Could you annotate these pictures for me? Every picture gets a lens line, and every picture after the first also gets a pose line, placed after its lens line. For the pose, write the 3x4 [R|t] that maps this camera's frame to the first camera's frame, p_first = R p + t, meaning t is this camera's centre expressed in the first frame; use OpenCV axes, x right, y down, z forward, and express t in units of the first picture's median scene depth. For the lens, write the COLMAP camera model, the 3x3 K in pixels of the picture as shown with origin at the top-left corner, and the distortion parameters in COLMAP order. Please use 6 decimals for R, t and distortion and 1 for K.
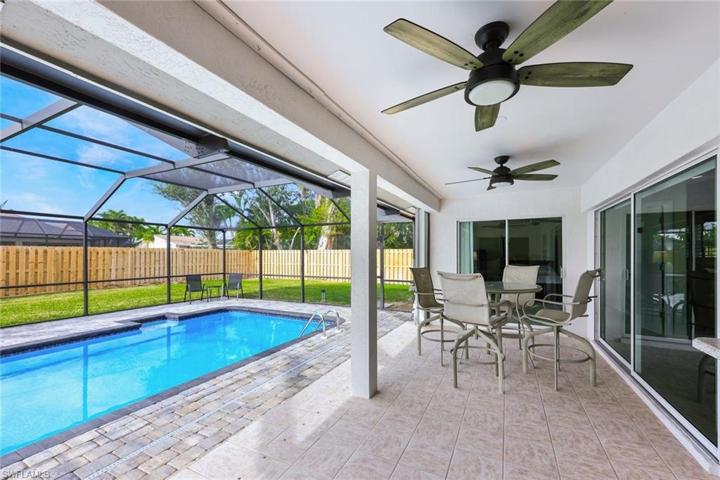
lens RADIAL K [[297.6, 0, 358.2], [0, 297.6, 238.2], [0, 0, 1]] dist [-0.001582, 0.000036]
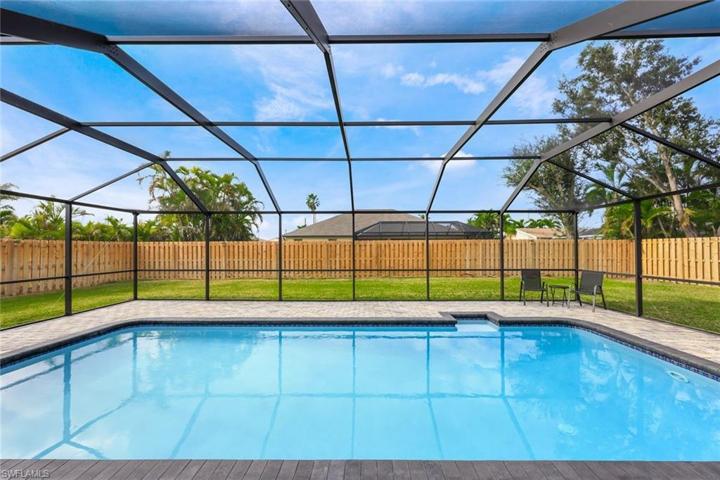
lens RADIAL K [[294.5, 0, 361.7], [0, 294.5, 248.5], [0, 0, 1]] dist [0.000587, 0.000381]
pose [[0.446165, -0.002180, -0.894948, -0.038662], [0.052762, 0.998322, 0.023873, 0.022154], [0.893394, -0.057871, 0.445531, 0.222815]]
